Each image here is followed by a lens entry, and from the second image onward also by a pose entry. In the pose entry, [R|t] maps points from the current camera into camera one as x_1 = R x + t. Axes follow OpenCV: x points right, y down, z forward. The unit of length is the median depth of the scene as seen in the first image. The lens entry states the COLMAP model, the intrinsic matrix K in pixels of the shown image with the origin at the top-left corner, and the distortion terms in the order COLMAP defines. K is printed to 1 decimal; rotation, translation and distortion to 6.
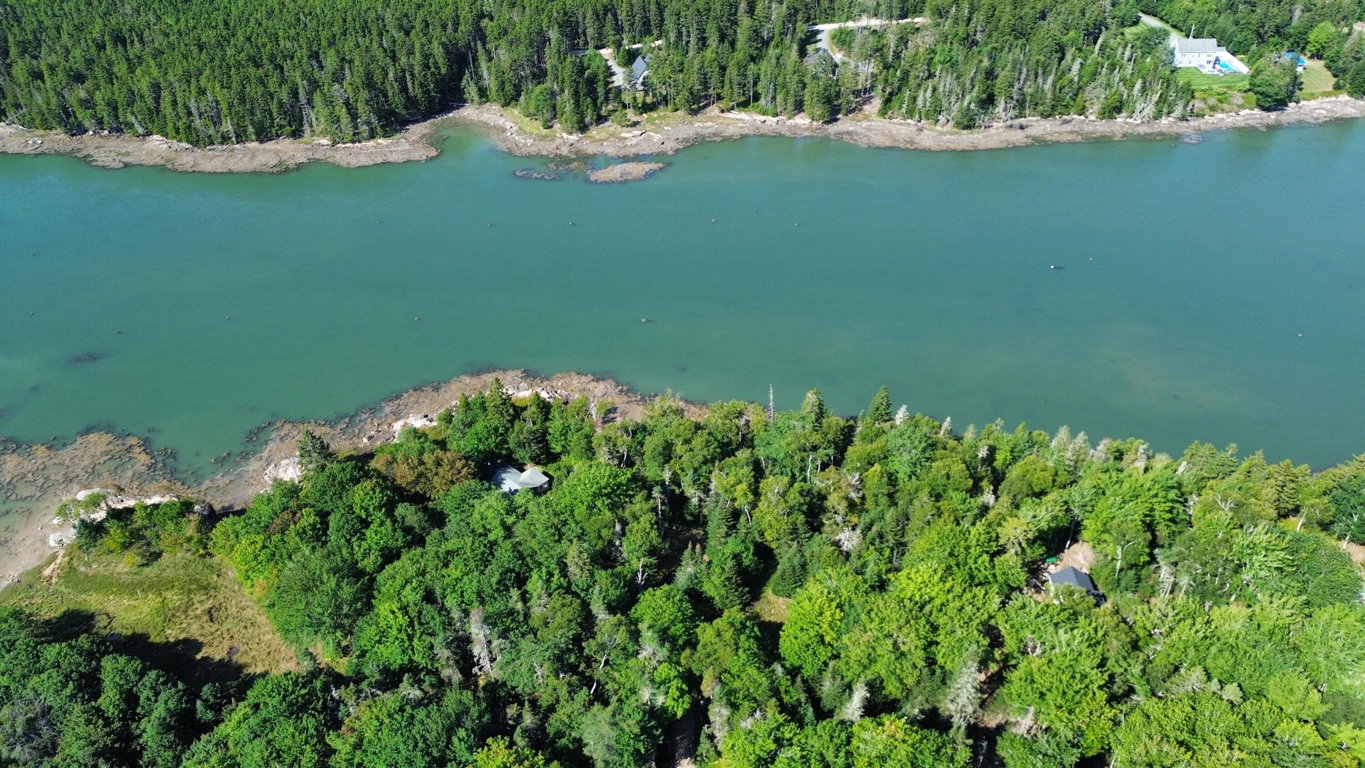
lens RADIAL K [[971.0, 0, 684.9], [0, 971.0, 380.5], [0, 0, 1]] dist [0.080454, -0.069360]
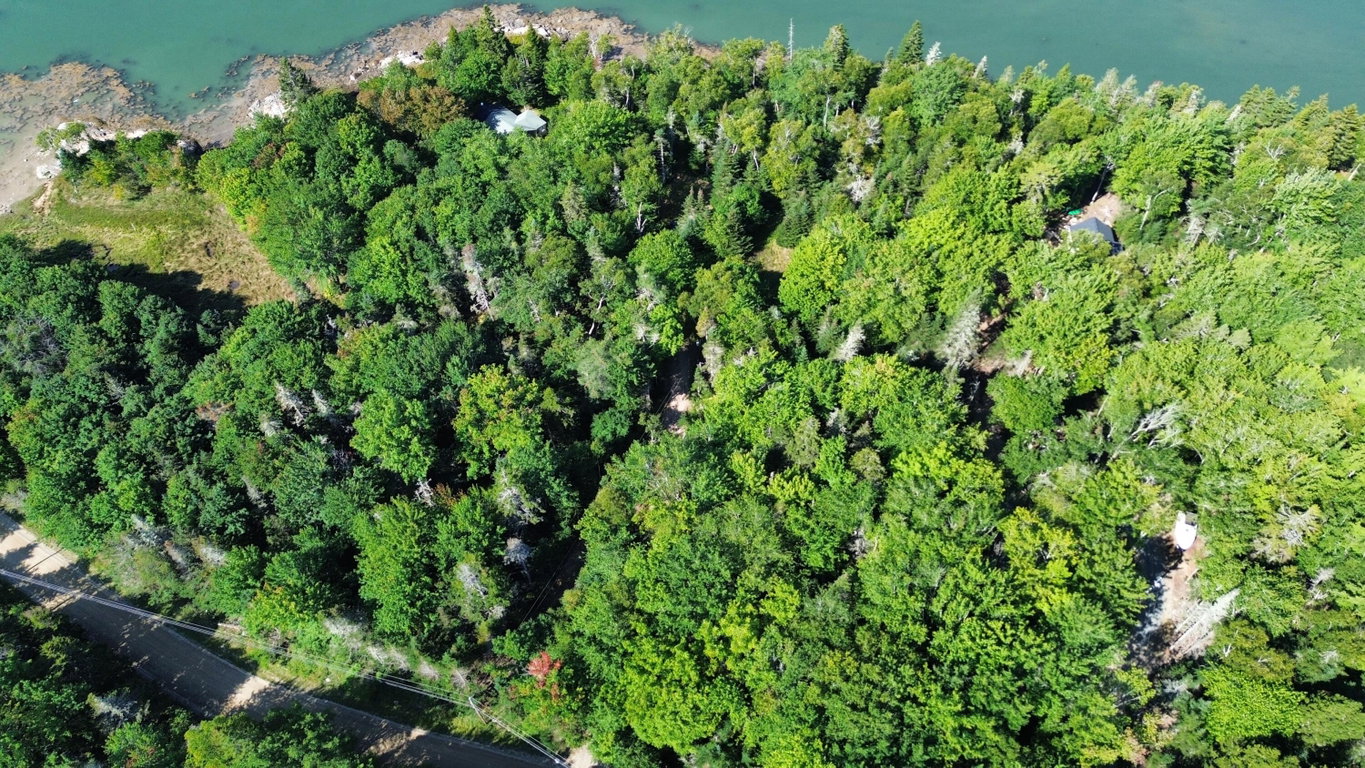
lens RADIAL K [[971.0, 0, 683.3], [0, 971.0, 385.8], [0, 0, 1]] dist [0.080454, -0.069360]
pose [[0.999353, 0.023941, -0.026856, 0.022461], [-0.014263, 0.948920, 0.315193, 0.042072], [0.033031, -0.314606, 0.948648, 0.031162]]
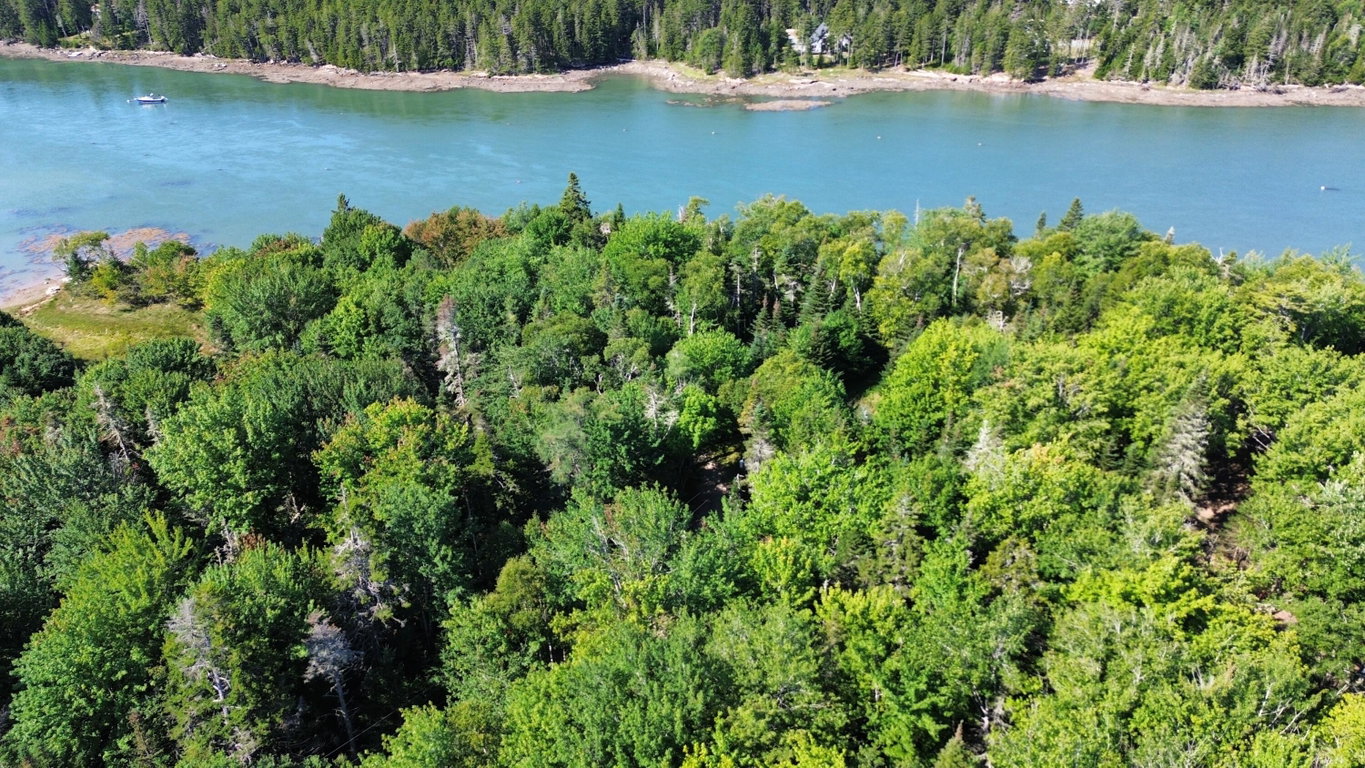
lens RADIAL K [[971.0, 0, 679.6], [0, 971.0, 375.5], [0, 0, 1]] dist [0.080454, -0.069360]
pose [[0.975779, 0.100971, -0.194063, 0.072392], [-0.126787, 0.983952, -0.125550, 0.266153], [0.178272, 0.147114, 0.972922, 0.257577]]
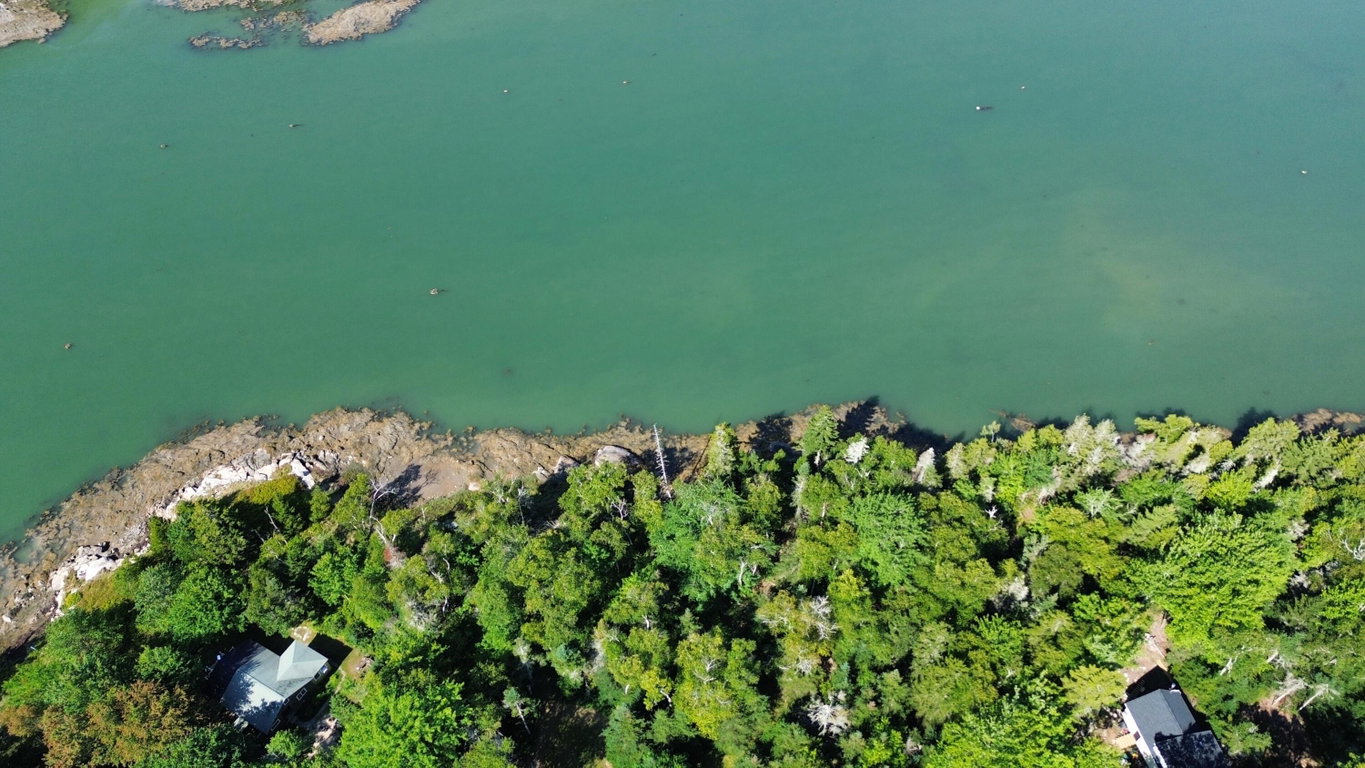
lens RADIAL K [[970.6, 0, 688.8], [0, 970.6, 382.4], [0, 0, 1]] dist [0.024538, -0.009985]
pose [[0.971798, -0.182891, 0.148862, 0.021128], [0.139933, 0.955352, 0.260232, -0.189594], [-0.189810, -0.232062, 0.954002, 0.403113]]
